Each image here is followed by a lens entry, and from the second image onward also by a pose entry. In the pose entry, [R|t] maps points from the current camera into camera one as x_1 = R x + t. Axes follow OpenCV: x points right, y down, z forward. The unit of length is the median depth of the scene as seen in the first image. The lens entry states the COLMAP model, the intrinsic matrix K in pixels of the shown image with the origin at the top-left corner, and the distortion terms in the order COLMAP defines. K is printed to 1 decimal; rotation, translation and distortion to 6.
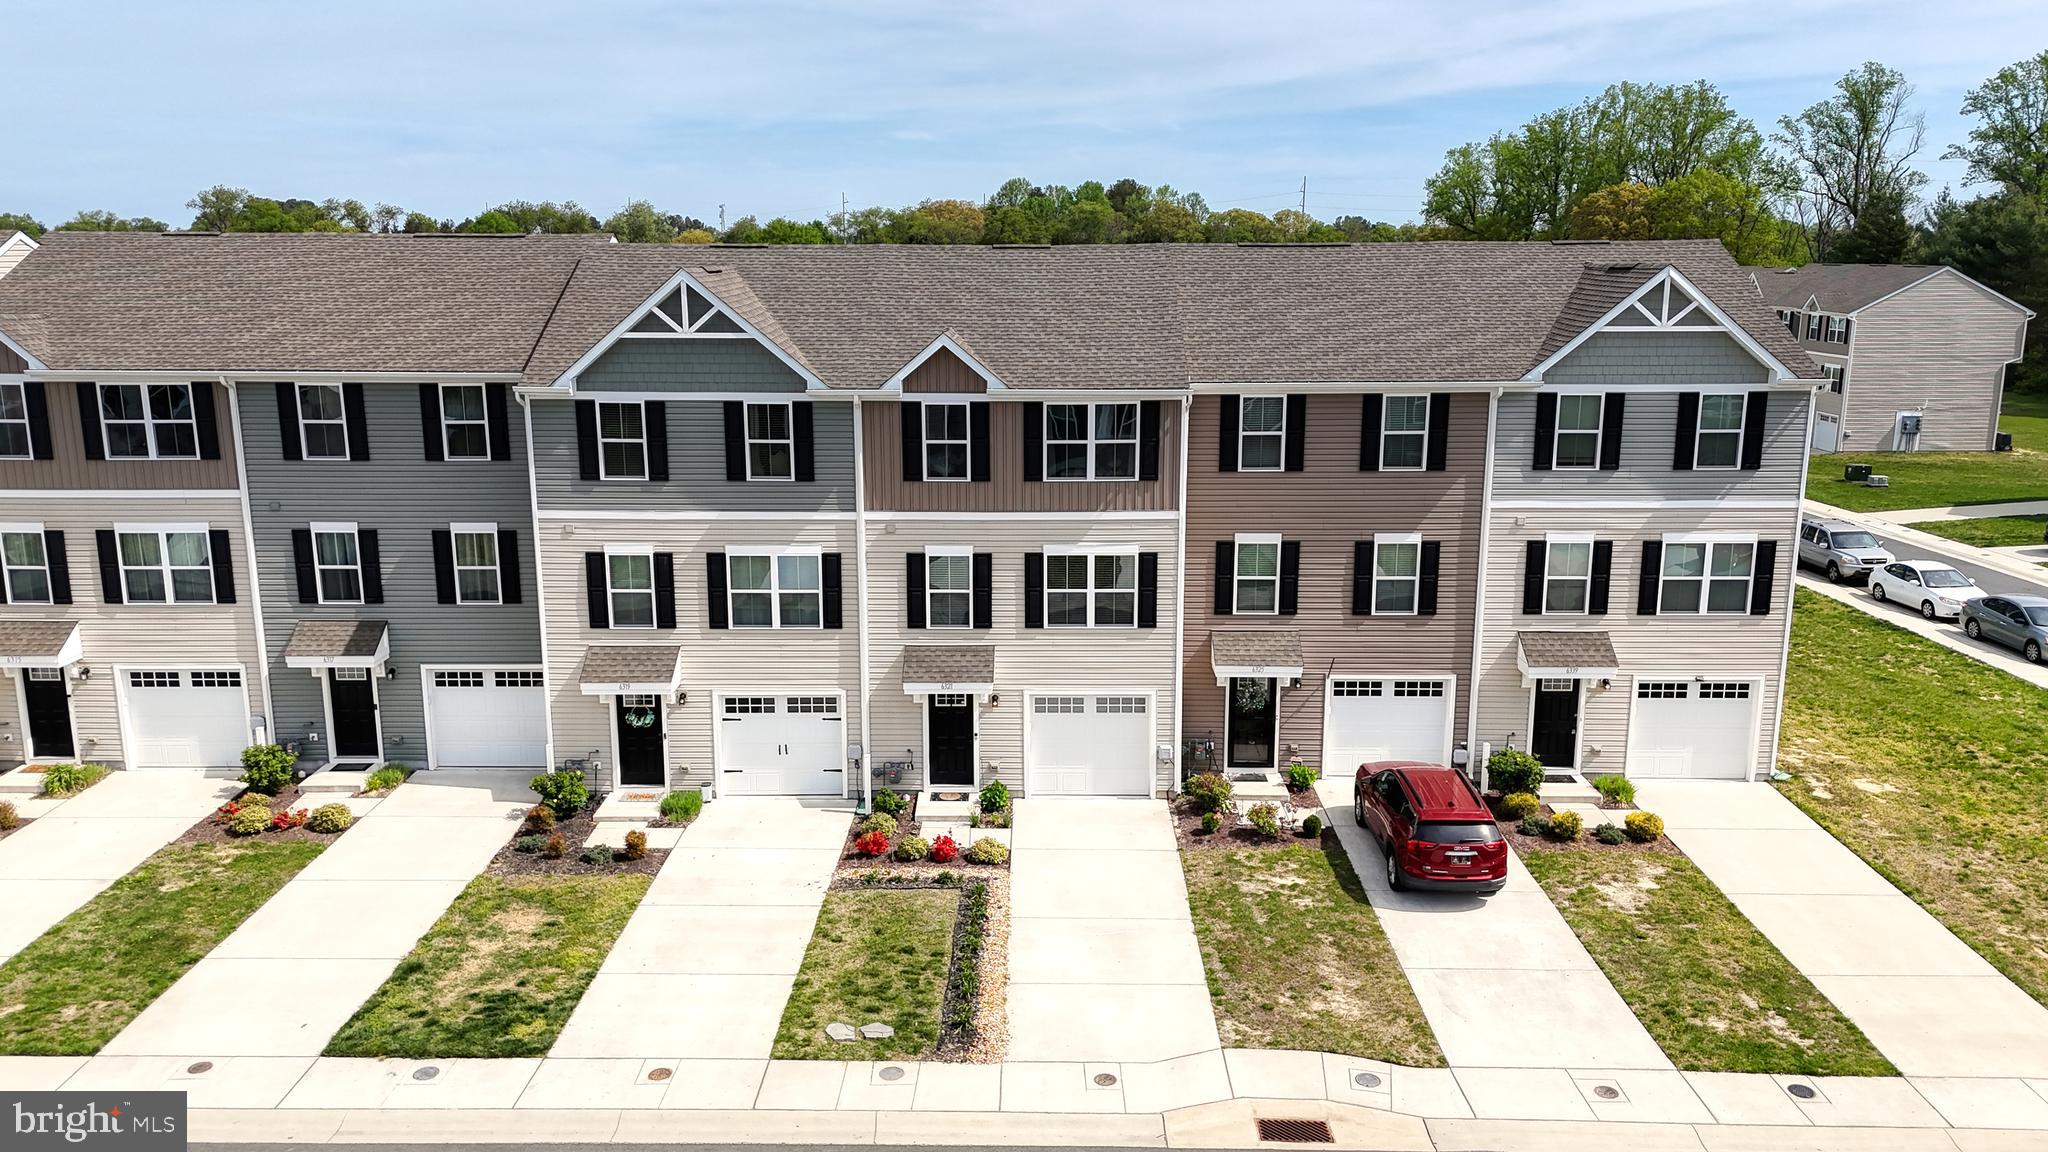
lens RADIAL K [[1561.7, 0, 1024.0], [0, 1561.7, 576.0], [0, 0, 1]] dist [0.072133, -0.123193]
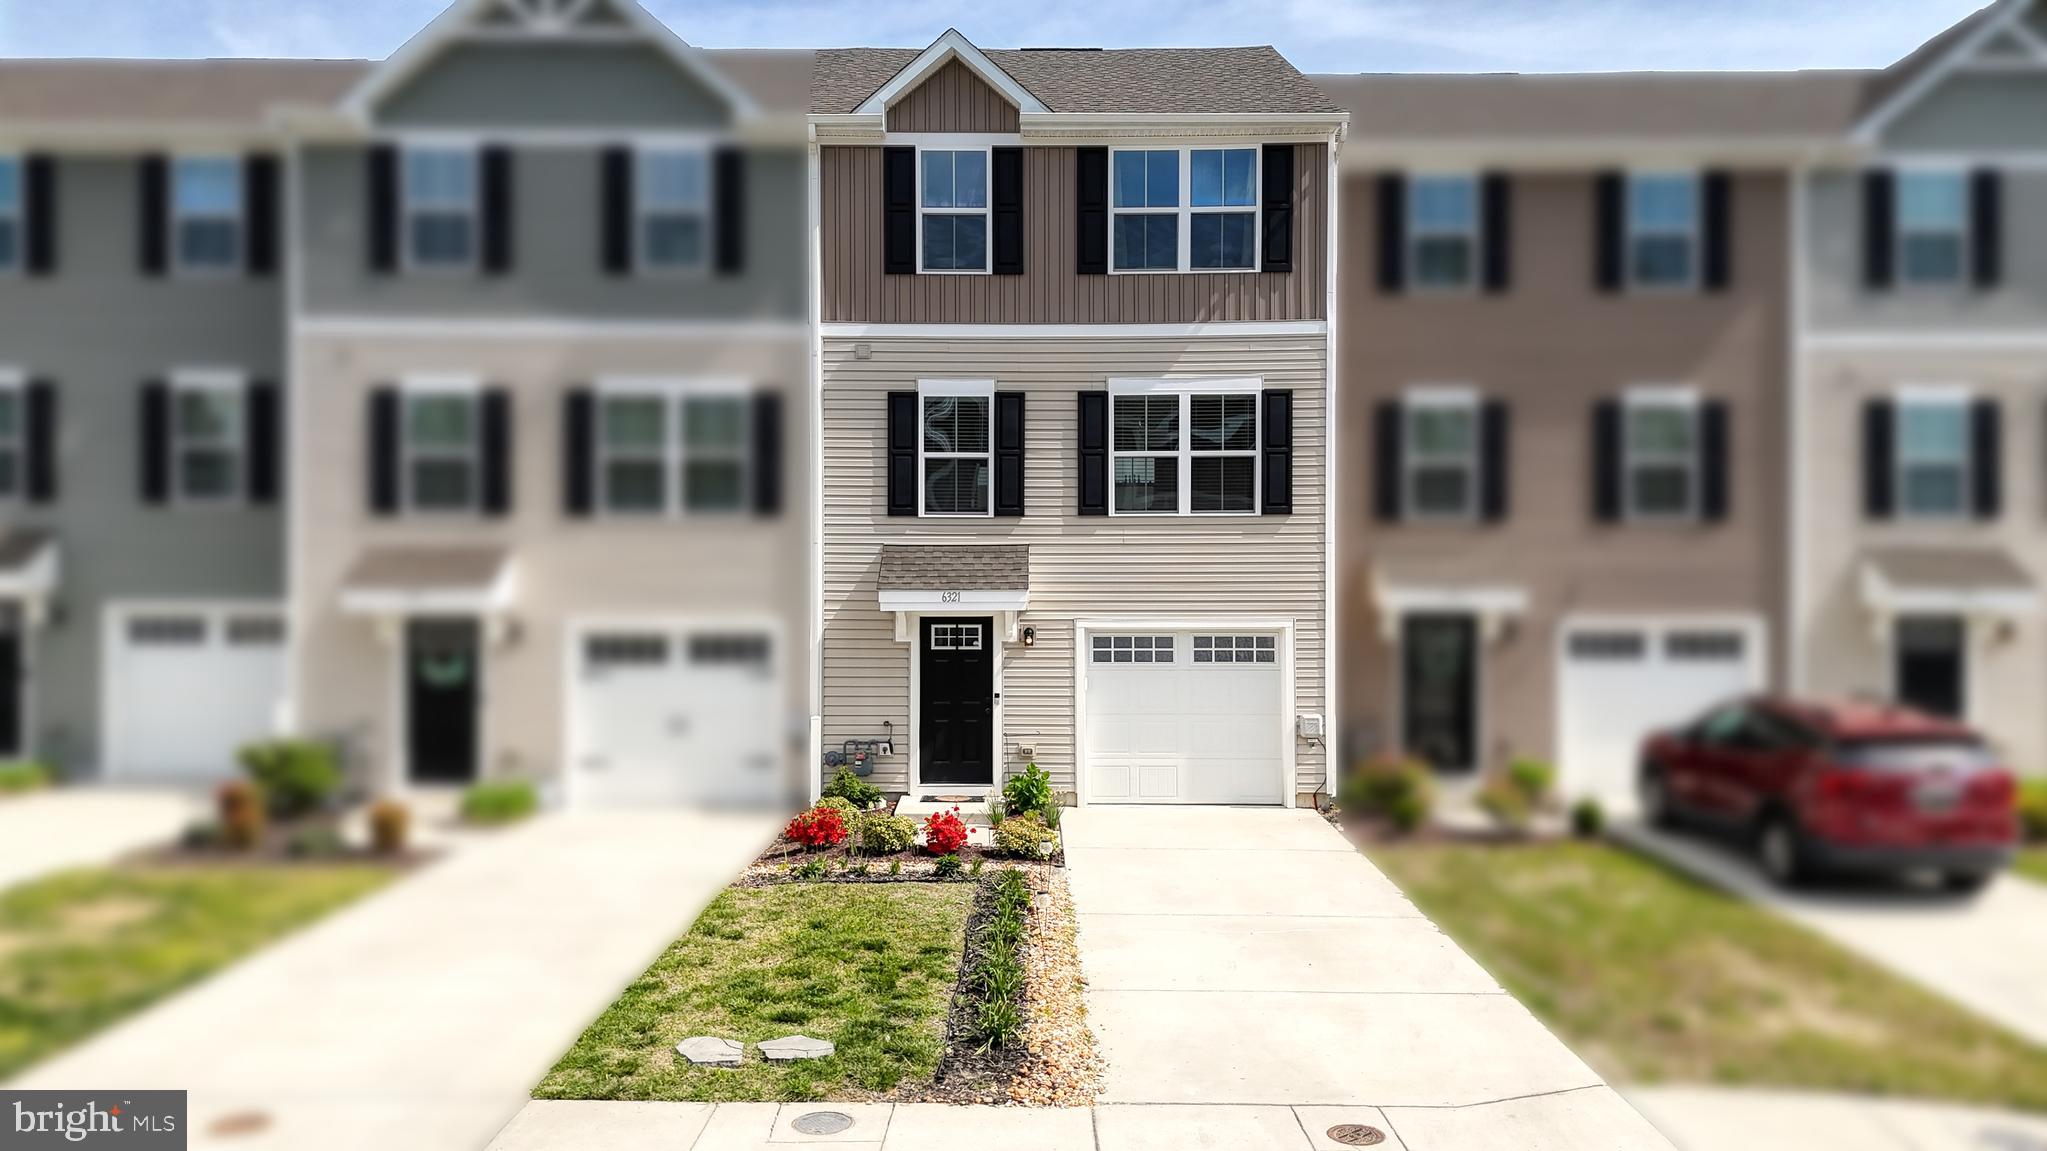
lens RADIAL K [[1561.0, 0, 1023.5], [0, 1561.0, 575.5], [0, 0, 1]] dist [0.072133, -0.123193]
pose [[0.999970, 0.002985, 0.007199, -0.025445], [-0.001443, 0.978679, -0.205389, 0.184329], [-0.007659, 0.205373, 0.978654, 0.404852]]
